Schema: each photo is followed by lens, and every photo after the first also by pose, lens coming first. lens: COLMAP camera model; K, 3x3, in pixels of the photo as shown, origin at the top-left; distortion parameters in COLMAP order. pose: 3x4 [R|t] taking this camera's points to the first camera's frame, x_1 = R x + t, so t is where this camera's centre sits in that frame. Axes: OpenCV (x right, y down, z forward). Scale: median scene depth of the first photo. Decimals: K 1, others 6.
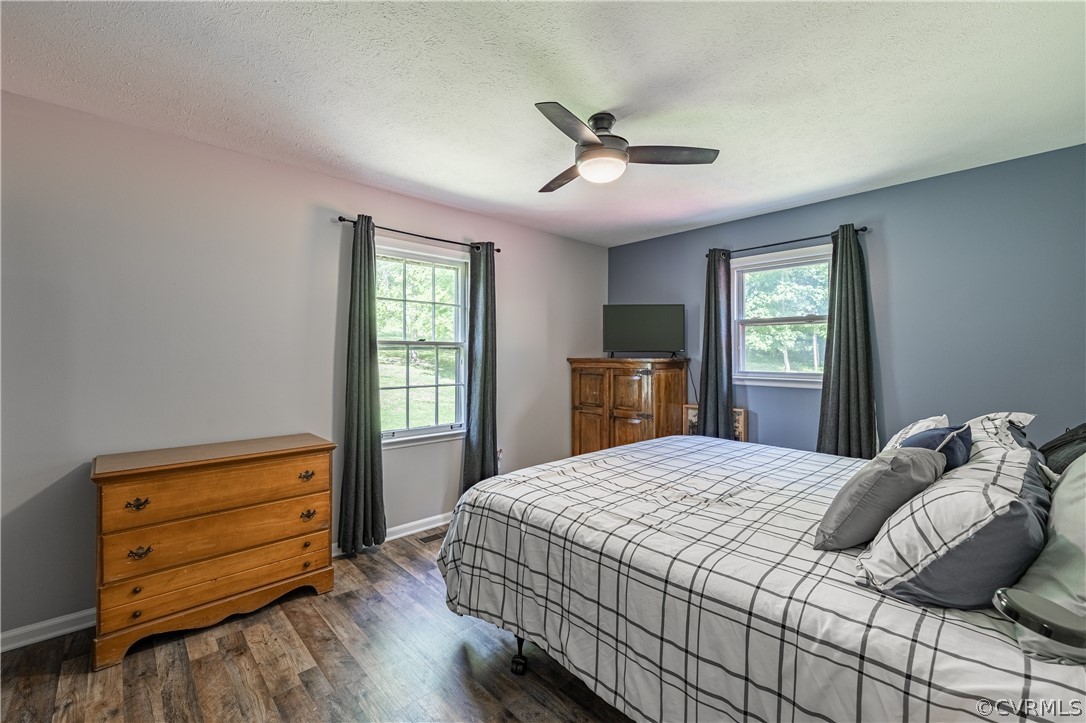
lens RADIAL K [[455.2, 0, 543.2], [0, 455.2, 356.9], [0, 0, 1]] dist [0.000974, -0.000621]
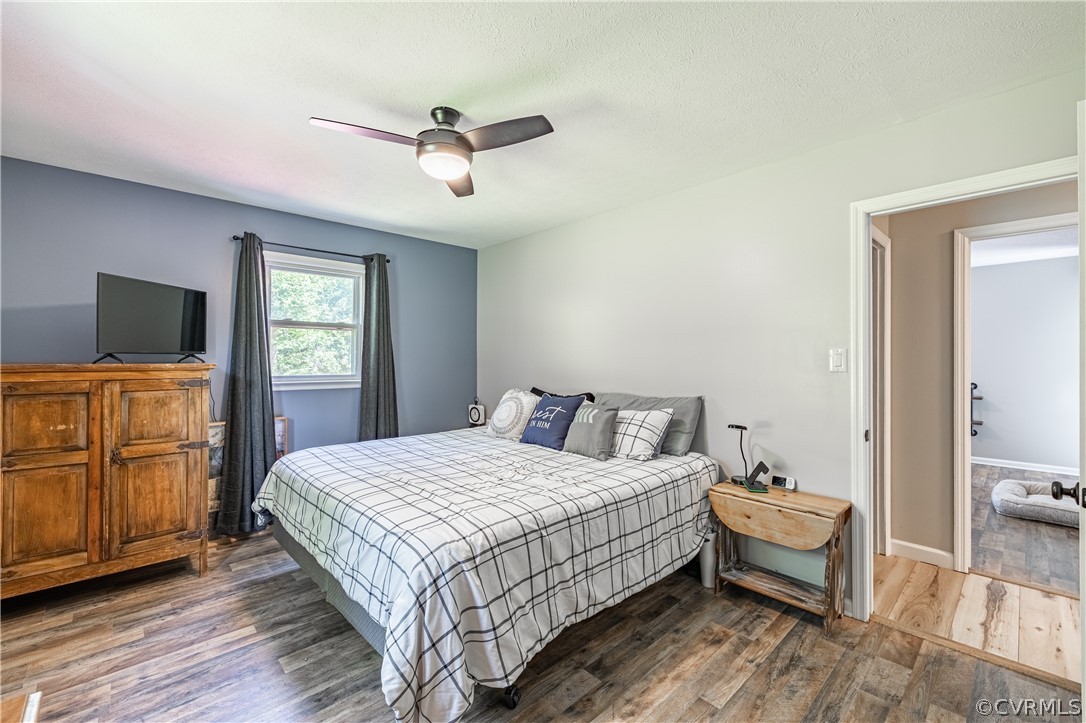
lens RADIAL K [[455.2, 0, 539.7], [0, 455.2, 359.0], [0, 0, 1]] dist [0.000974, -0.000621]
pose [[0.004299, -0.004169, 0.999982, -0.555036], [0.002164, 0.999989, 0.004159, -0.006155], [-0.999988, 0.002146, 0.004308, 0.534944]]
